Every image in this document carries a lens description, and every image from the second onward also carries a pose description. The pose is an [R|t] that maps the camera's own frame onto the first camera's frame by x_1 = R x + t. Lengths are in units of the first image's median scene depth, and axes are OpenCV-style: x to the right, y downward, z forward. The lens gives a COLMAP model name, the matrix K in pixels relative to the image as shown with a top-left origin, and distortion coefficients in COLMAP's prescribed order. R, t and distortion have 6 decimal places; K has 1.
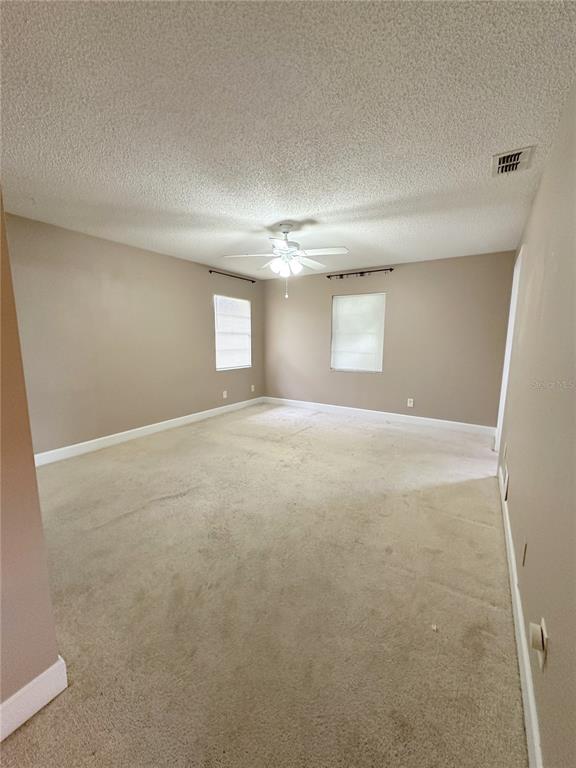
lens RADIAL K [[307.8, 0, 288.3], [0, 307.8, 383.7], [0, 0, 1]] dist [-0.000119, -0.000359]
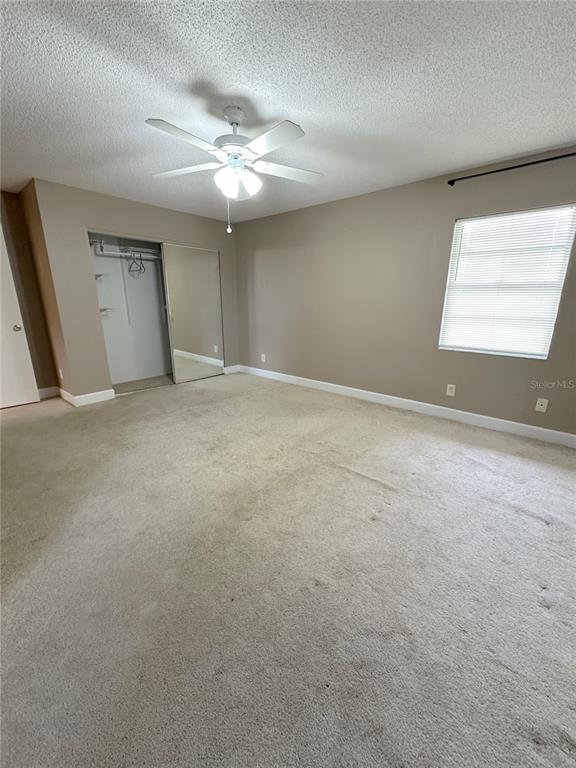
lens RADIAL K [[307.8, 0, 287.2], [0, 307.8, 382.6], [0, 0, 1]] dist [-0.000119, -0.000359]
pose [[-0.141960, 0.253312, -0.956912, 0.471541], [-0.152809, 0.949506, 0.274021, -0.108677], [0.978007, 0.185125, -0.096083, 0.820322]]
